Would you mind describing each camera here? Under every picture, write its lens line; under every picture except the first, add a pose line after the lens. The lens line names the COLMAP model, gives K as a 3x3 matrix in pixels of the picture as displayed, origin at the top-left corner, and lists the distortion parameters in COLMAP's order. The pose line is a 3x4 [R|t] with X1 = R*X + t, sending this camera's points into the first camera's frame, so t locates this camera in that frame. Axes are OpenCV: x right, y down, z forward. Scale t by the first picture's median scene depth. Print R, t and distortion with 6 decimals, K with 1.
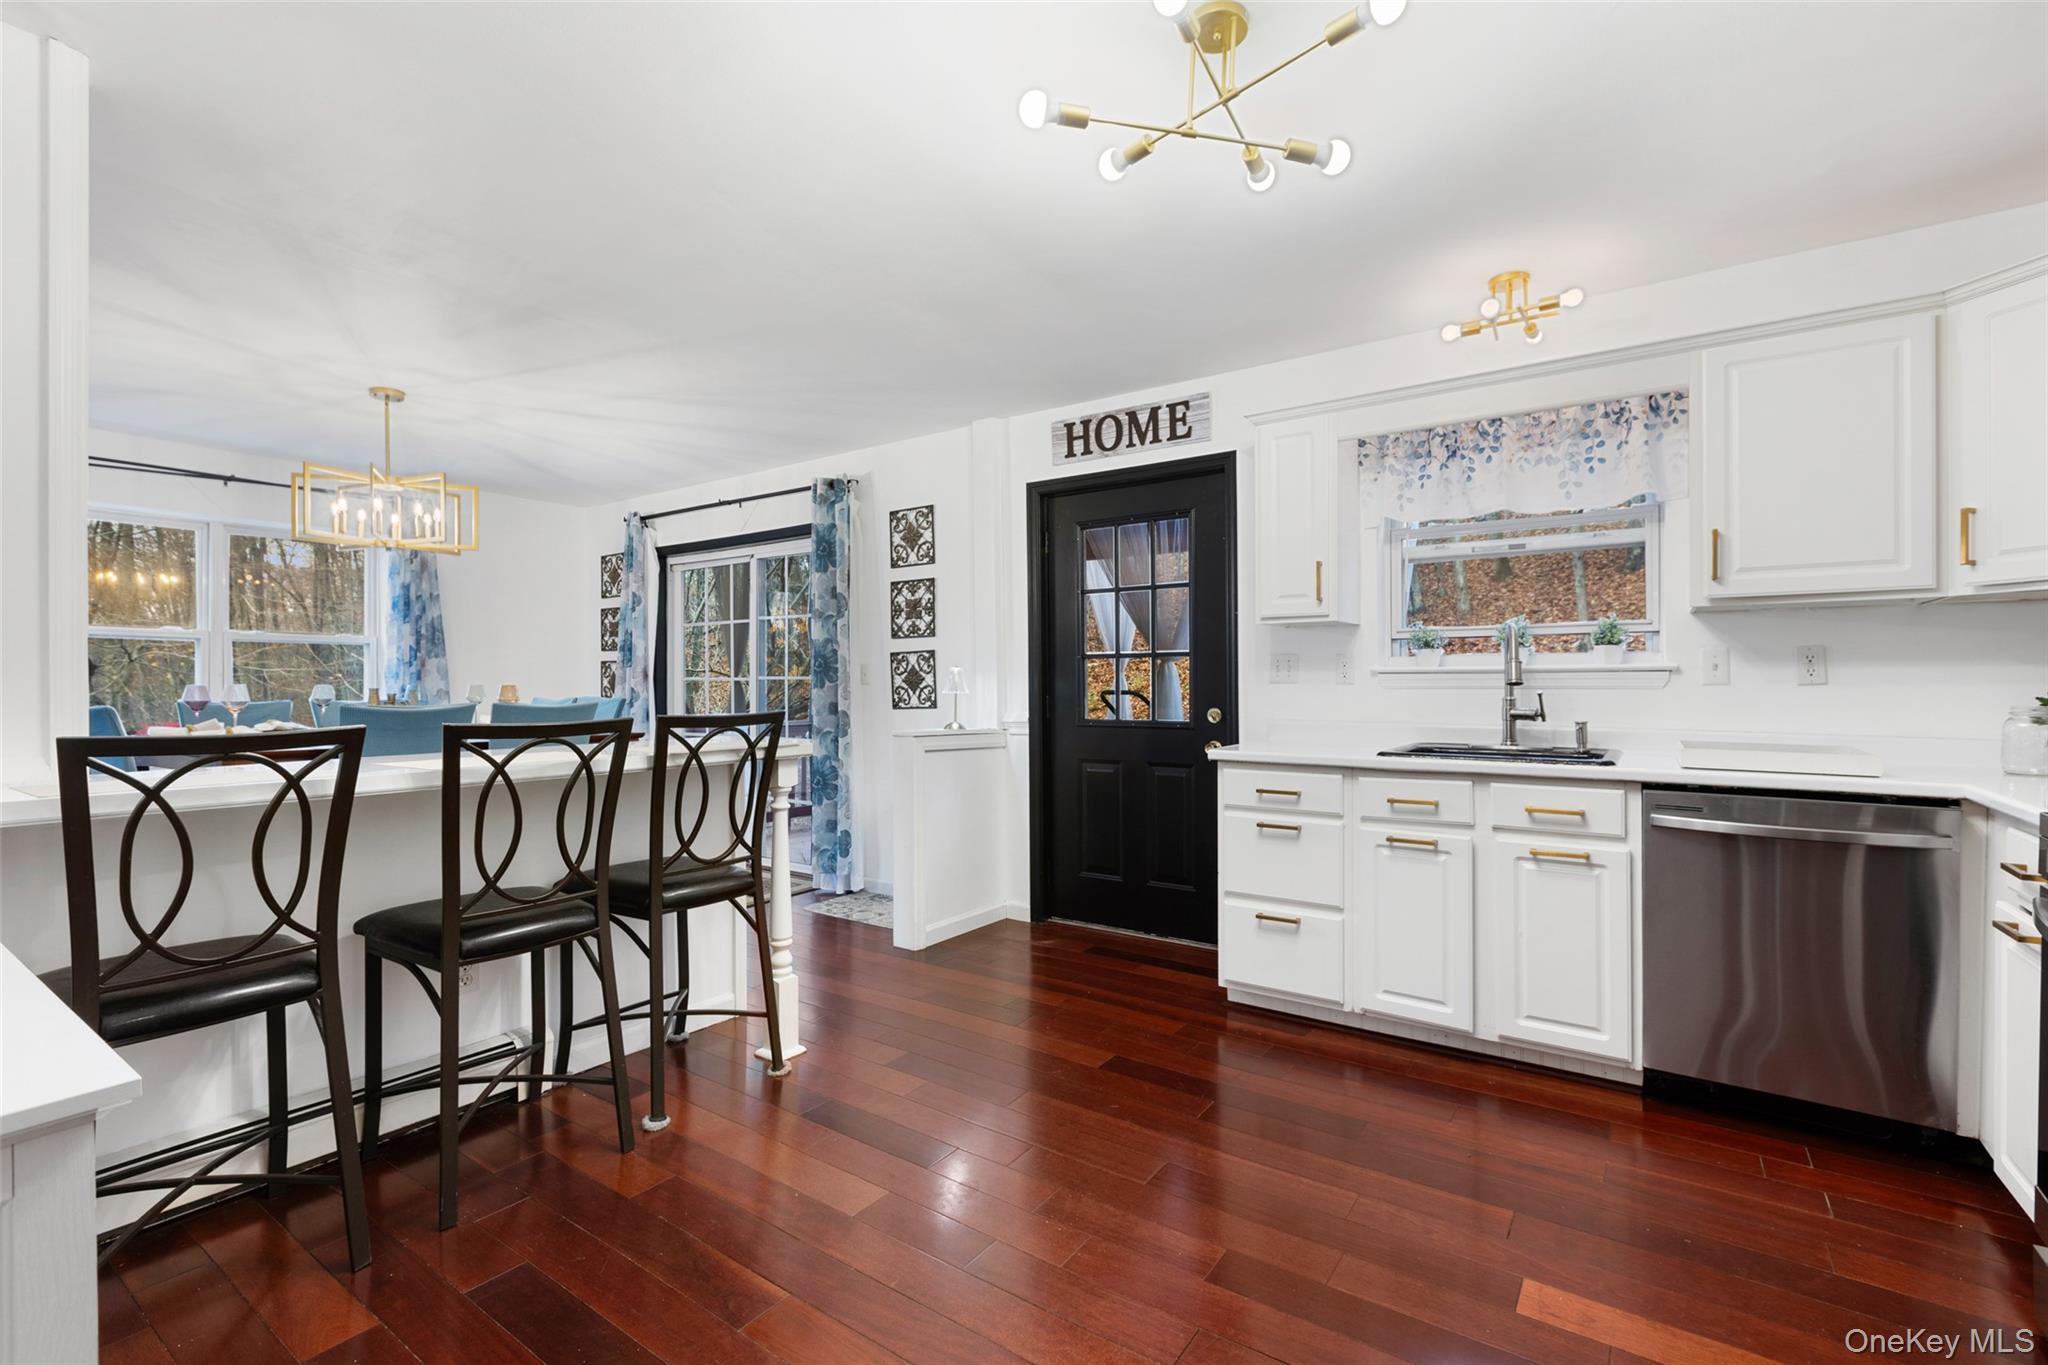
lens RADIAL K [[932.8, 0, 1011.4], [0, 932.8, 678.1], [0, 0, 1]] dist [0.010488, -0.002582]
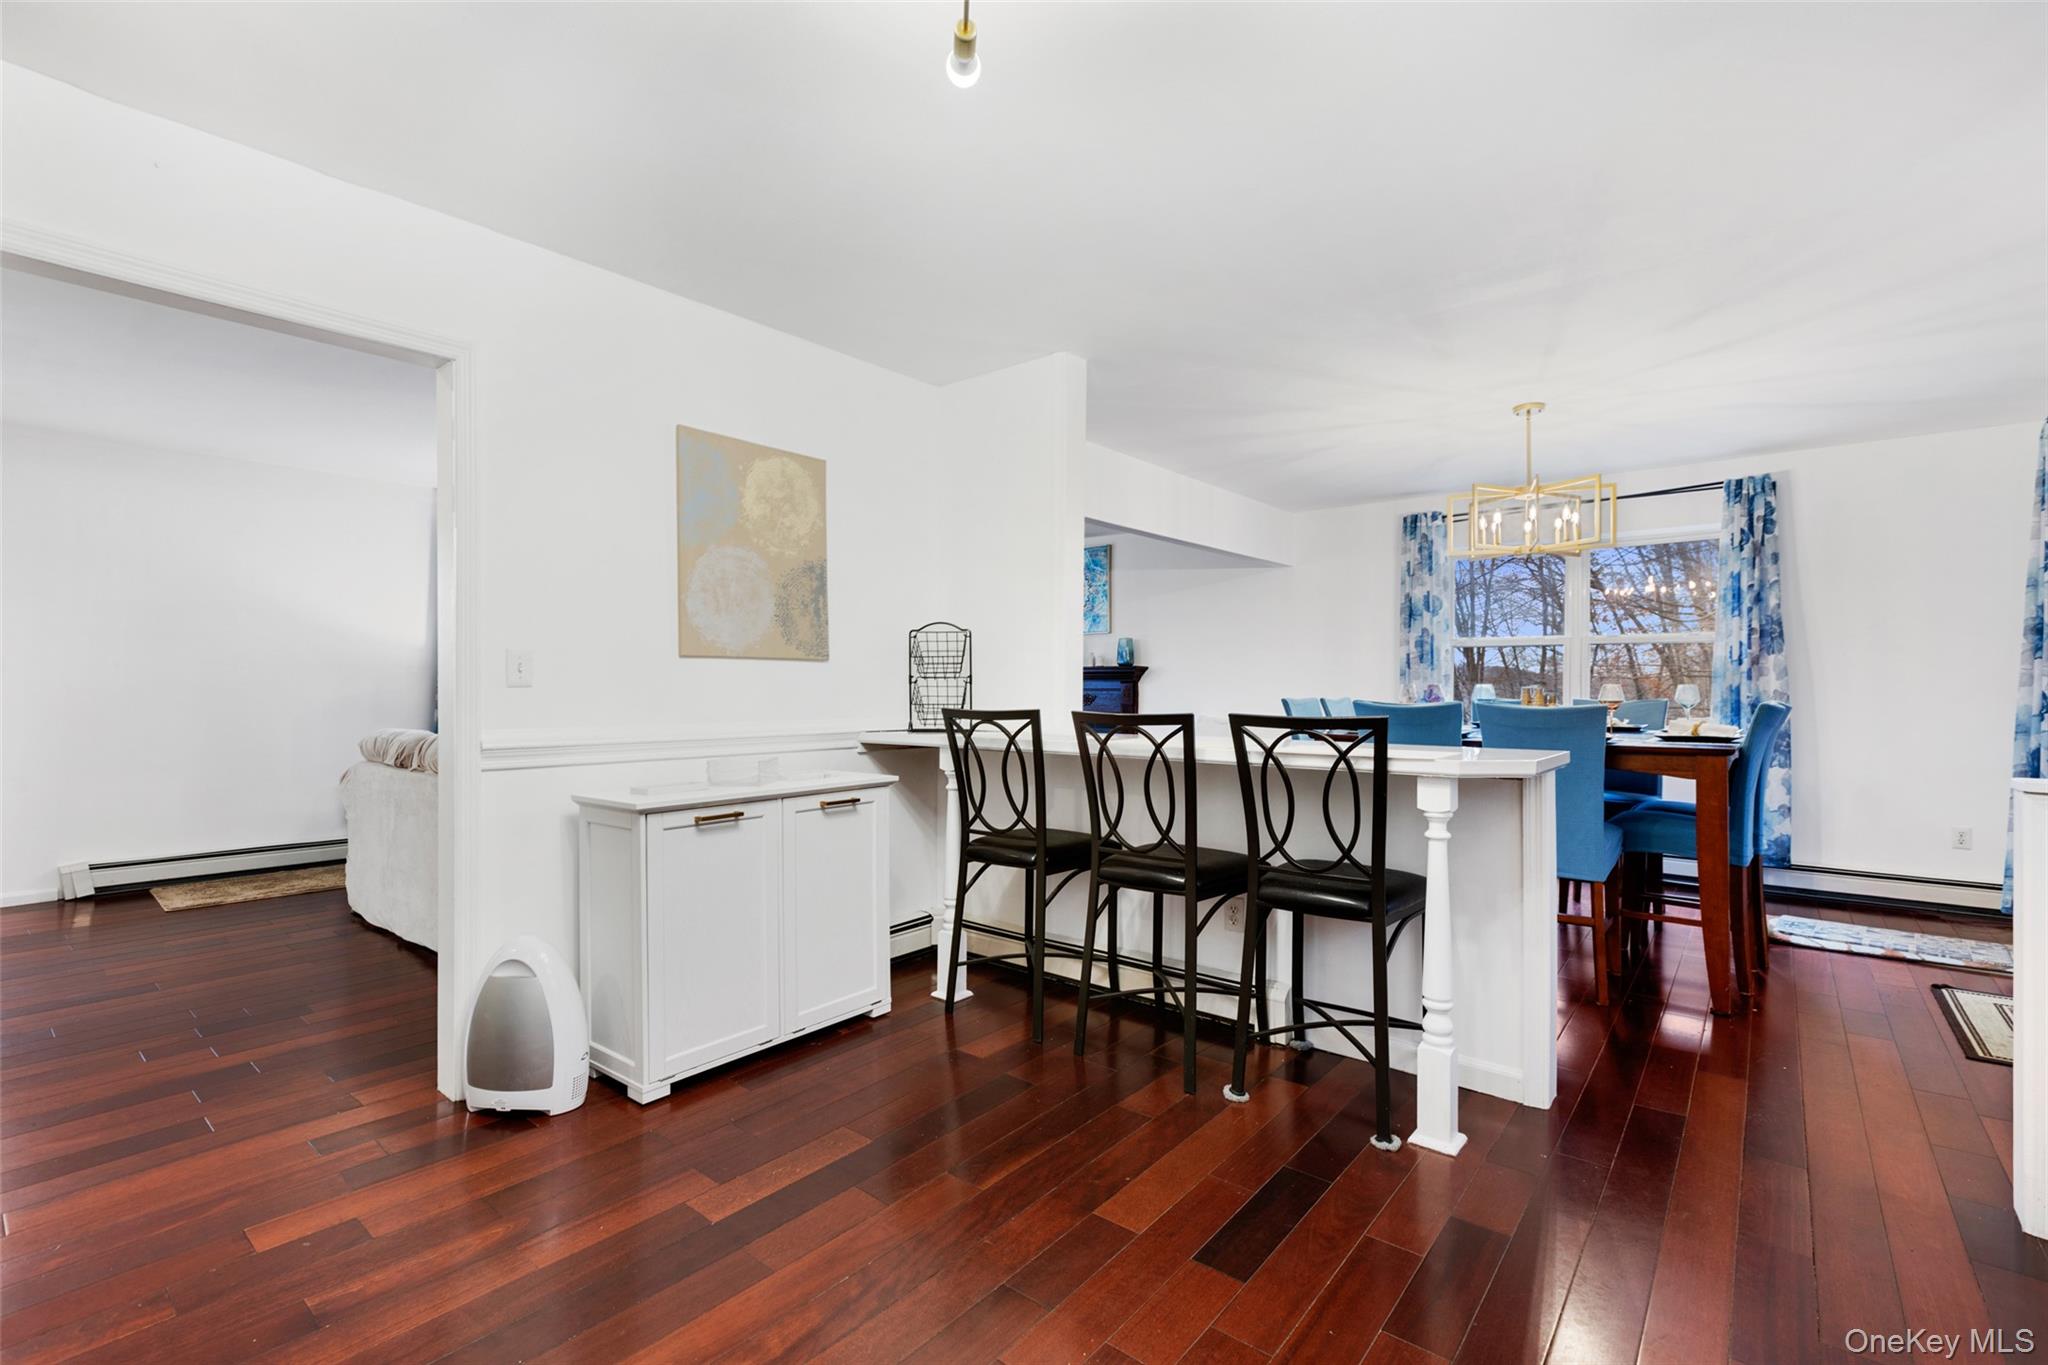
lens RADIAL K [[932.8, 0, 1060.6], [0, 932.8, 679.1], [0, 0, 1]] dist [0.010488, -0.002582]
pose [[-0.056350, 0.003168, -0.998406, 0.510424], [0.004085, 0.999987, 0.002942, -0.002220], [0.998403, -0.003913, -0.056363, 0.639535]]
